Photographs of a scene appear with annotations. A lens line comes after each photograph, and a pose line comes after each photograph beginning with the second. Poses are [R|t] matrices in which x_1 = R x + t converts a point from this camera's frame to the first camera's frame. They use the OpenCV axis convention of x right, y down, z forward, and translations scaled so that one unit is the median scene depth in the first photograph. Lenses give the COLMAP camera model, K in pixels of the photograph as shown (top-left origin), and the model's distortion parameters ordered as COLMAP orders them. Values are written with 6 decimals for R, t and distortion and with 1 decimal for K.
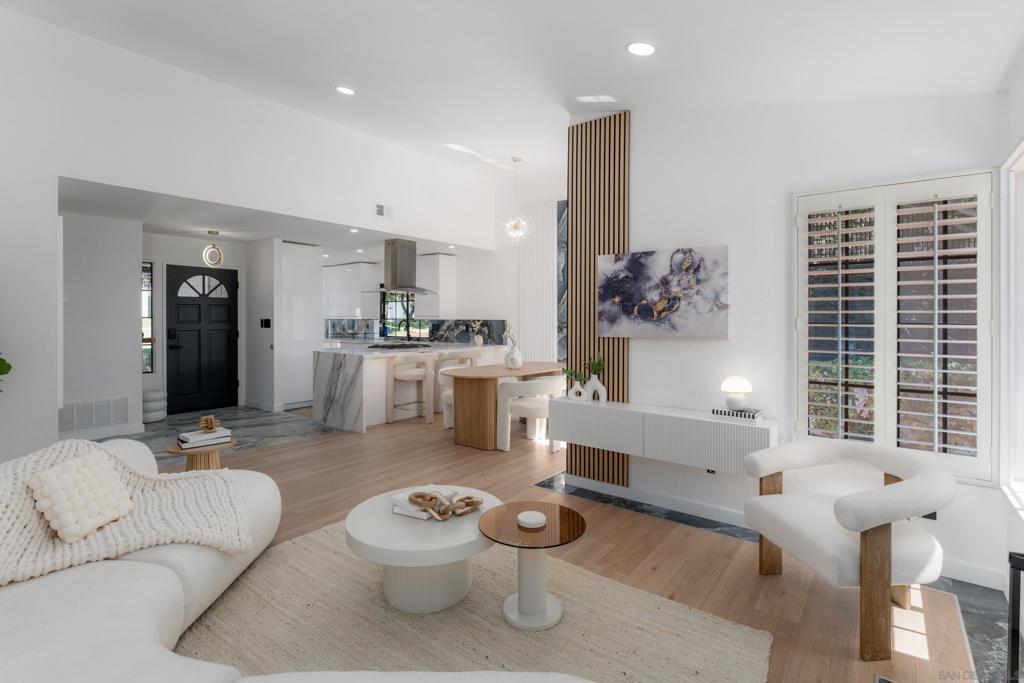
lens RADIAL K [[486.6, 0, 513.1], [0, 486.6, 320.9], [0, 0, 1]] dist [0.000940, 0.000046]
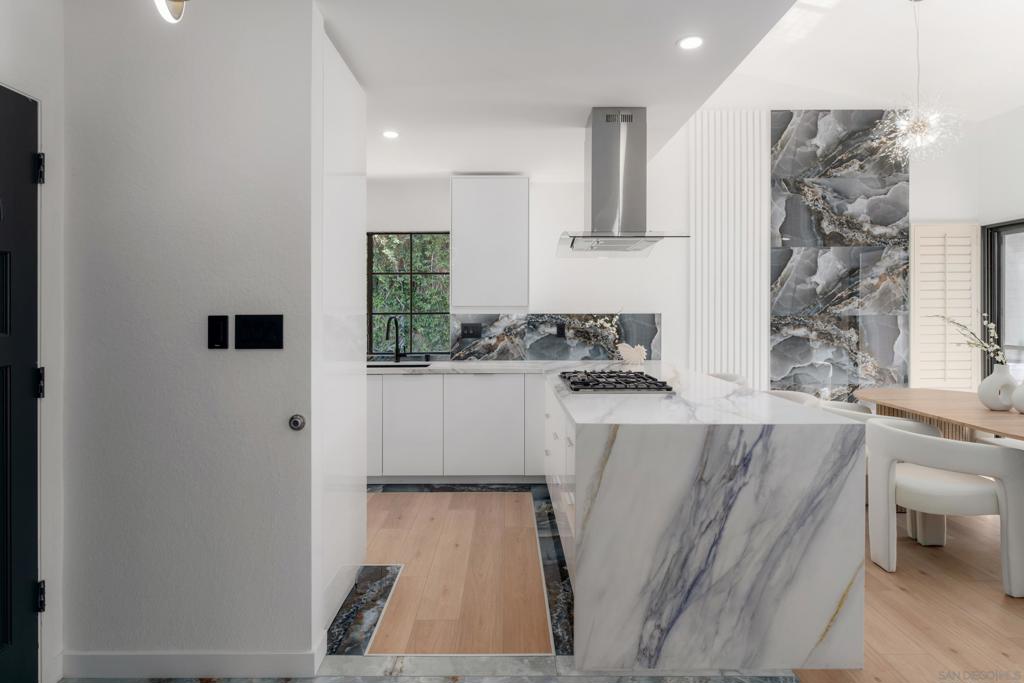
lens RADIAL K [[544.4, 0, 511.1], [0, 544.4, 315.3], [0, 0, 1]] dist [-0.001860, -0.000627]
pose [[0.791627, -0.008230, 0.610949, -0.548179], [0.009284, 0.999956, 0.001441, -0.002479], [-0.610933, 0.004531, 0.791669, 0.665492]]
